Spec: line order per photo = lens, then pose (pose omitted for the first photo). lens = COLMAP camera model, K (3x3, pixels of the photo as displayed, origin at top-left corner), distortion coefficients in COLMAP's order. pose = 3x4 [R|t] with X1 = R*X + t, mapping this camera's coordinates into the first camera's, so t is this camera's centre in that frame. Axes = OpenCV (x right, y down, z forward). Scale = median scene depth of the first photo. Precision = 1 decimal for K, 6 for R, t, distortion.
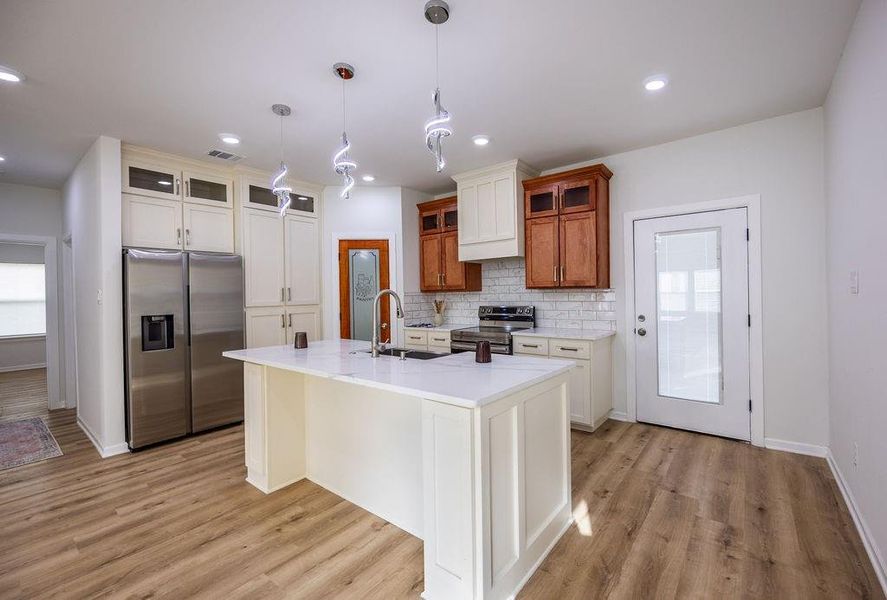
lens RADIAL K [[376.0, 0, 458.0], [0, 376.0, 293.2], [0, 0, 1]] dist [-0.003777, -0.000201]
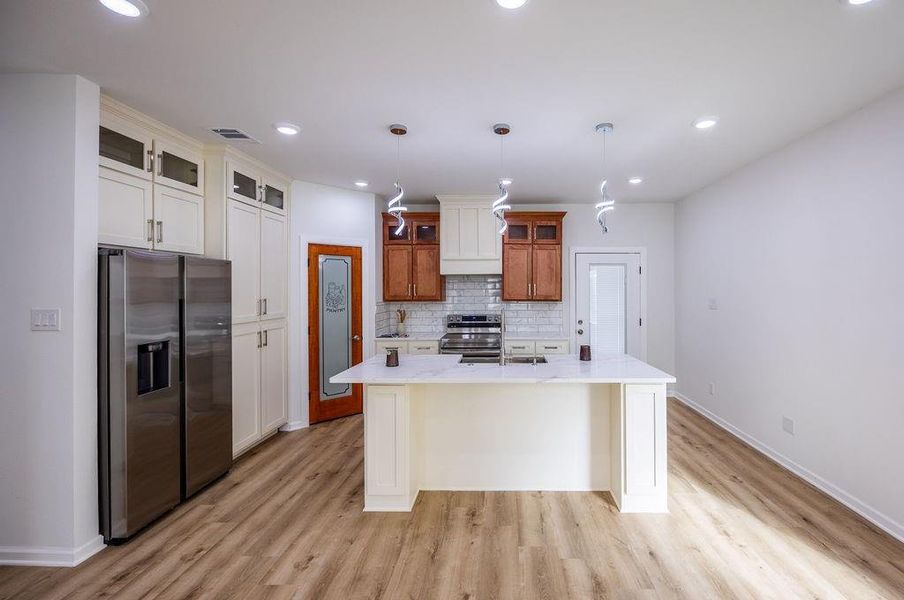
lens RADIAL K [[390.2, 0, 495.0], [0, 390.2, 287.9], [0, 0, 1]] dist [-0.001090, -0.000325]
pose [[0.797622, 0.017658, 0.602899, -0.612476], [-0.013957, 0.999844, -0.010818, -0.039802], [-0.602996, 0.000214, 0.797744, 0.009760]]
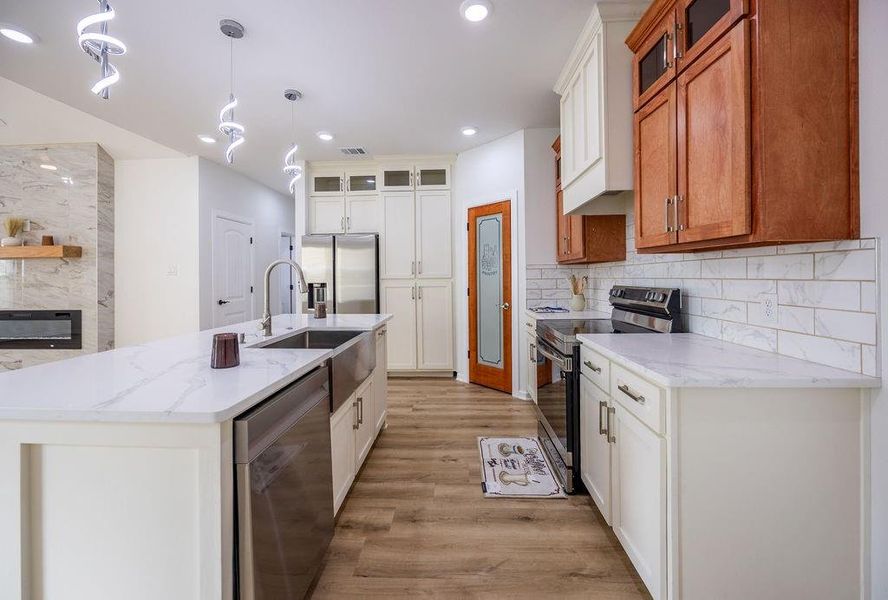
lens RADIAL K [[354.6, 0, 445.5], [0, 354.6, 274.4], [0, 0, 1]] dist [-0.006817, -0.000200]
pose [[0.584596, 0.007917, -0.811286, 0.425630], [0.001201, 0.999943, 0.010624, 0.012240], [0.811324, -0.007185, 0.584553, 0.527078]]
